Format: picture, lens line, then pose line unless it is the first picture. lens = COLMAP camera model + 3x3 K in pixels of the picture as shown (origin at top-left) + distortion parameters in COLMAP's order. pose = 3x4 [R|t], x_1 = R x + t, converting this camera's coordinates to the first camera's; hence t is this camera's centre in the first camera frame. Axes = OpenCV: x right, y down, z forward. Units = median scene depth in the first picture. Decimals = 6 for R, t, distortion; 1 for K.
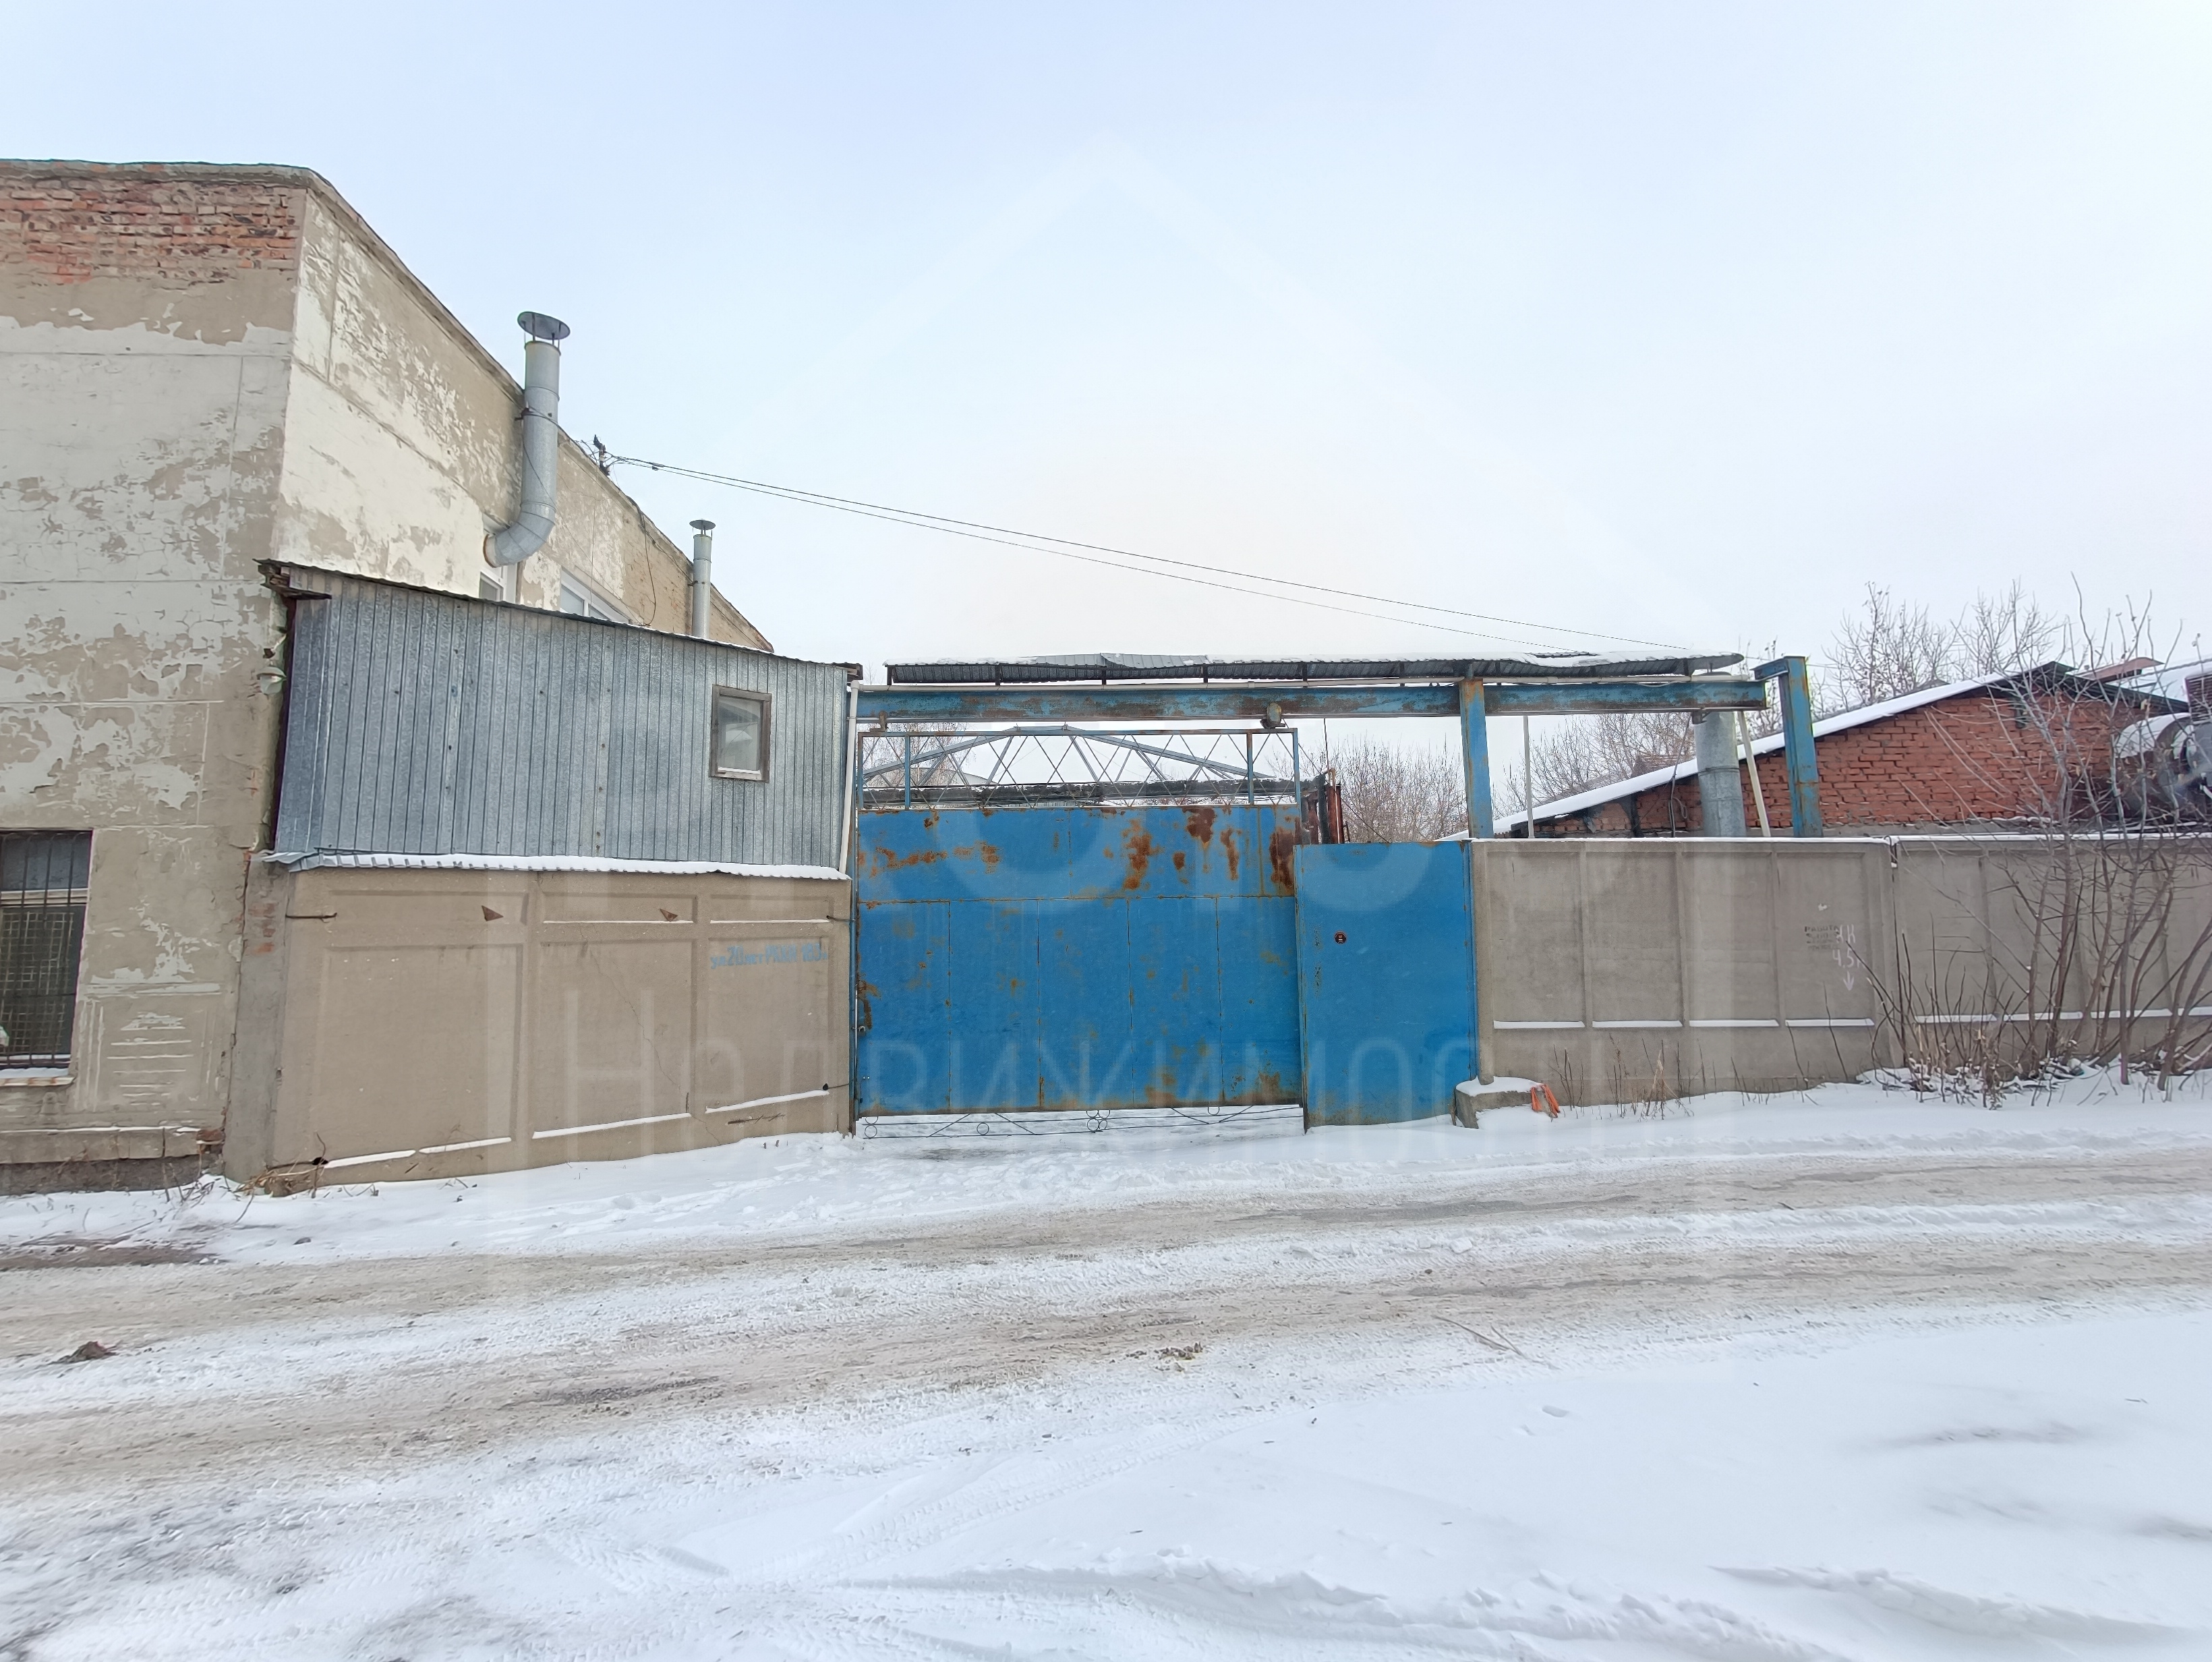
lens RADIAL K [[1003.4, 0, 1106.8], [0, 1003.4, 822.4], [0, 0, 1]] dist [0.000105, -0.005122]
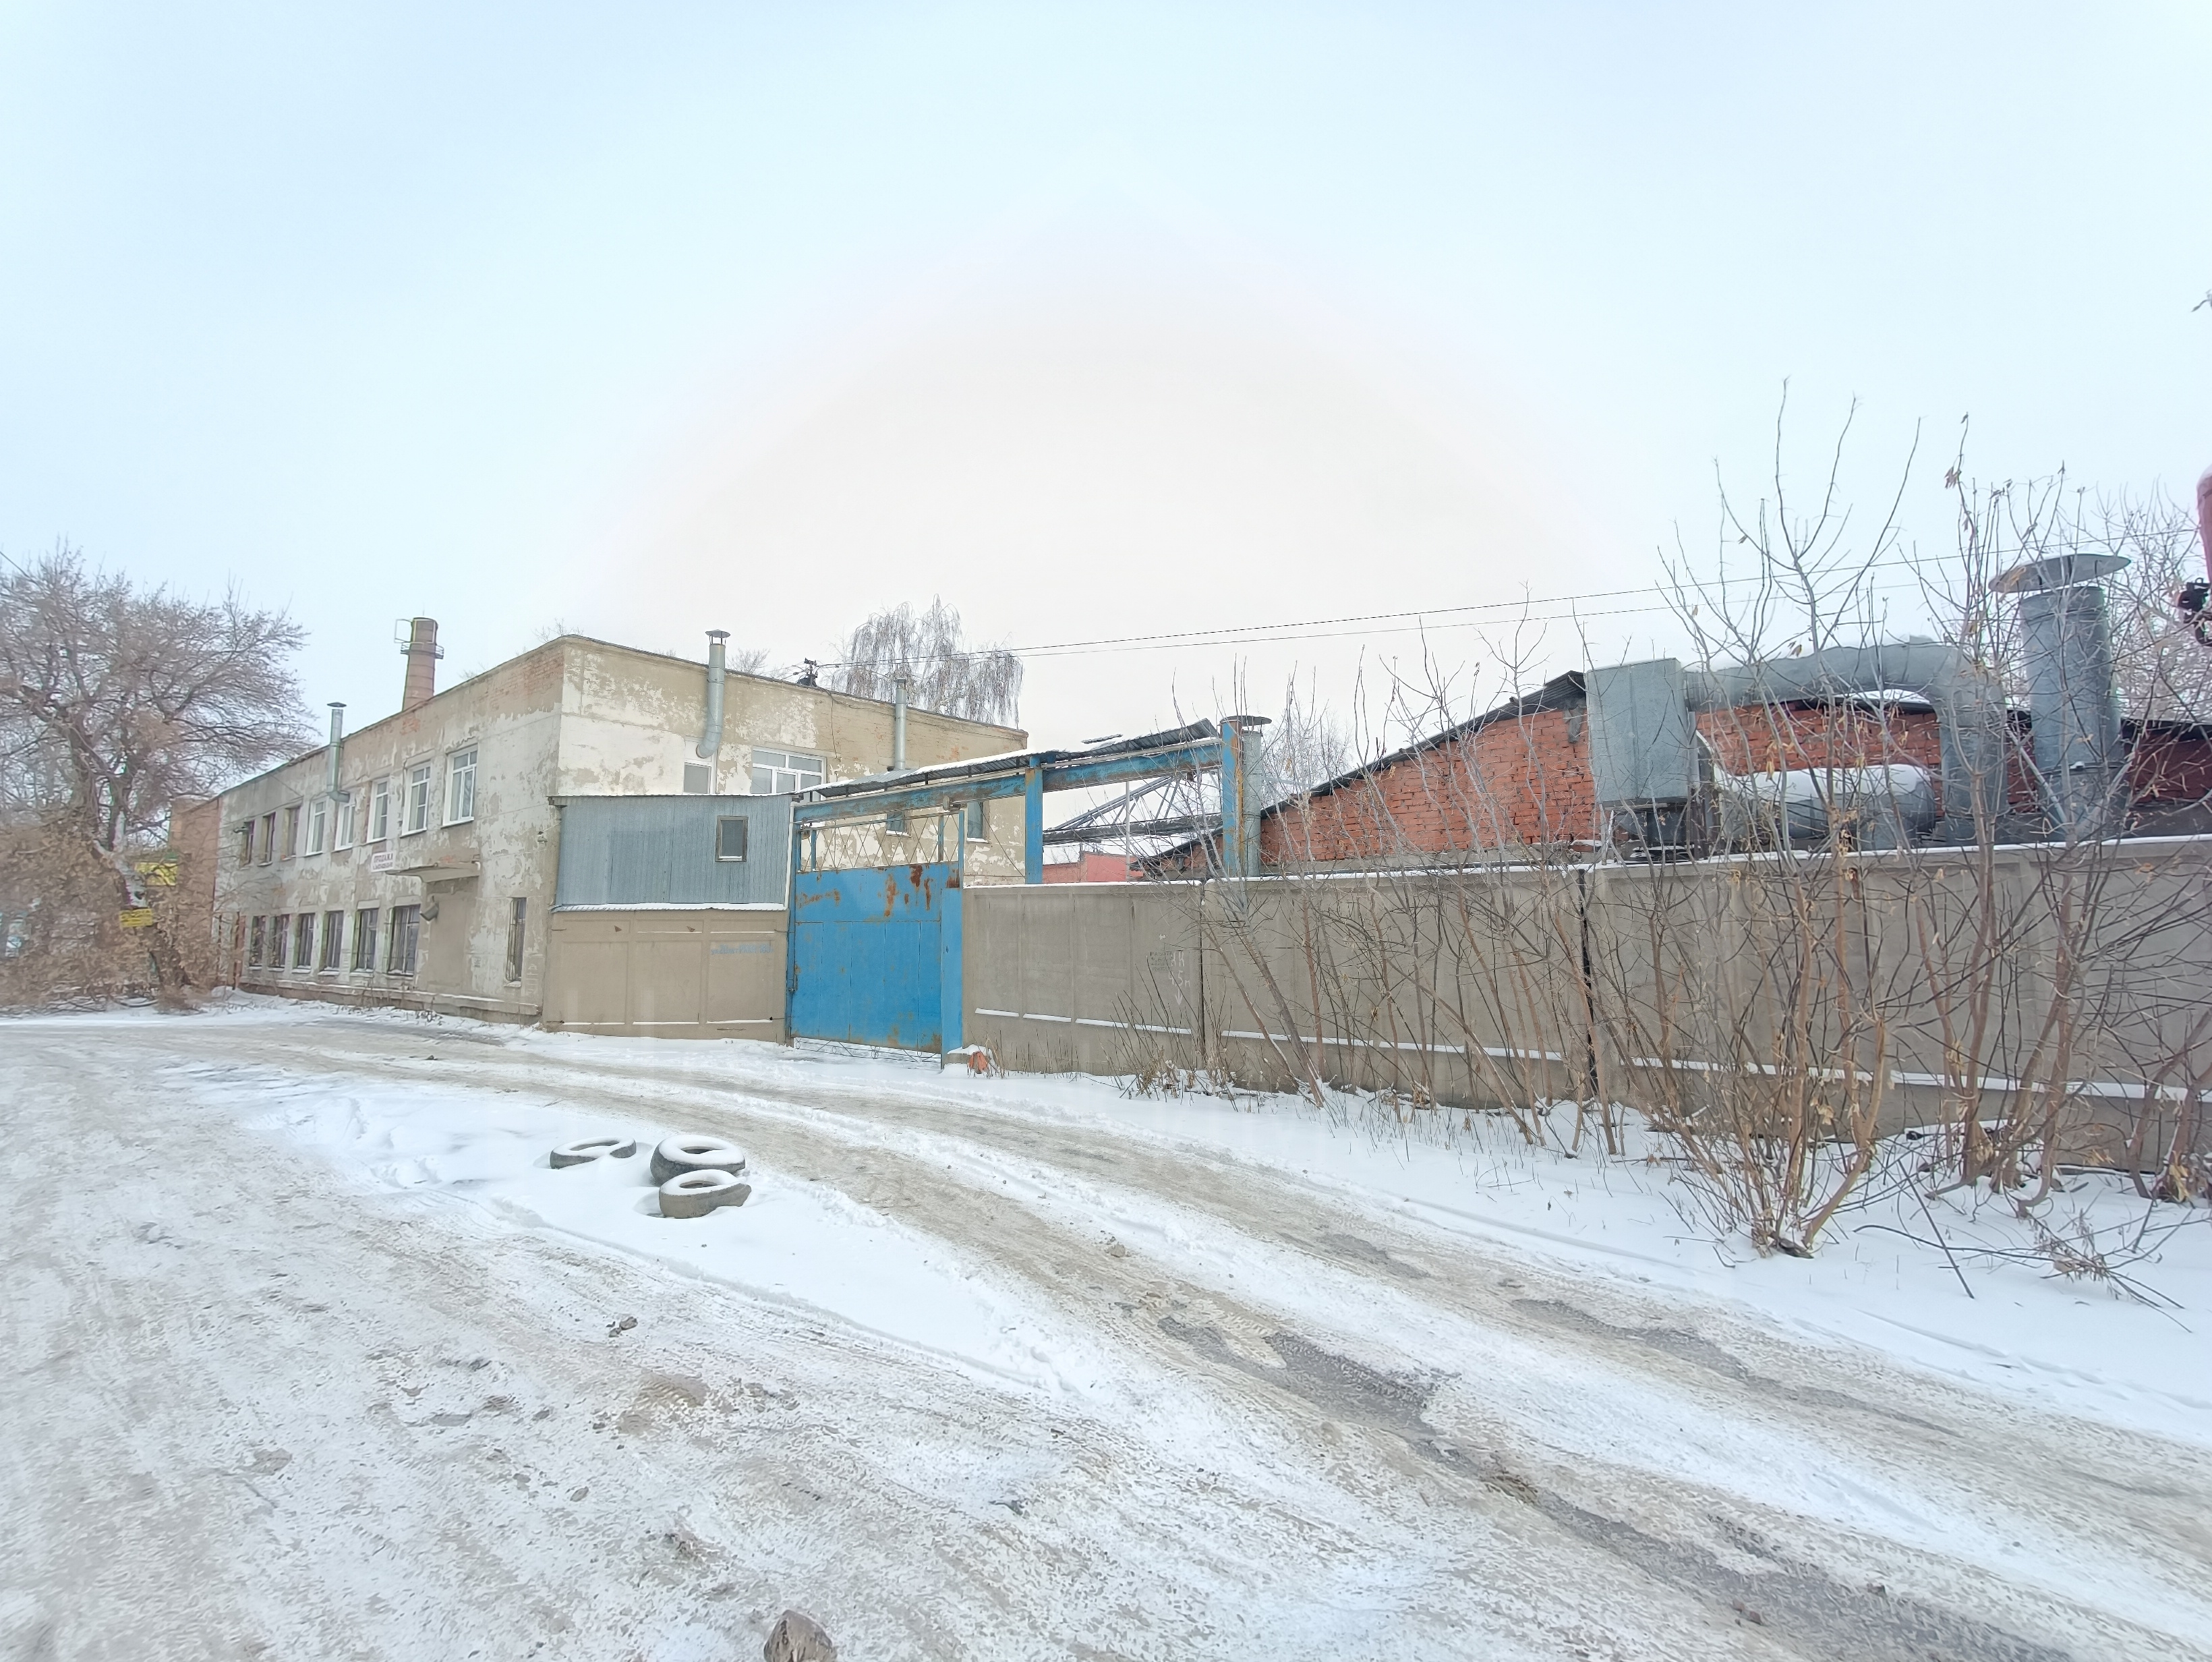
lens RADIAL K [[1003.4, 0, 1102.1], [0, 1003.4, 829.6], [0, 0, 1]] dist [0.000105, -0.005122]
pose [[0.725879, -0.051176, -0.685916, 1.601014], [0.064728, 0.997885, -0.005953, -0.047740], [0.684770, -0.040077, 0.727657, 0.049965]]
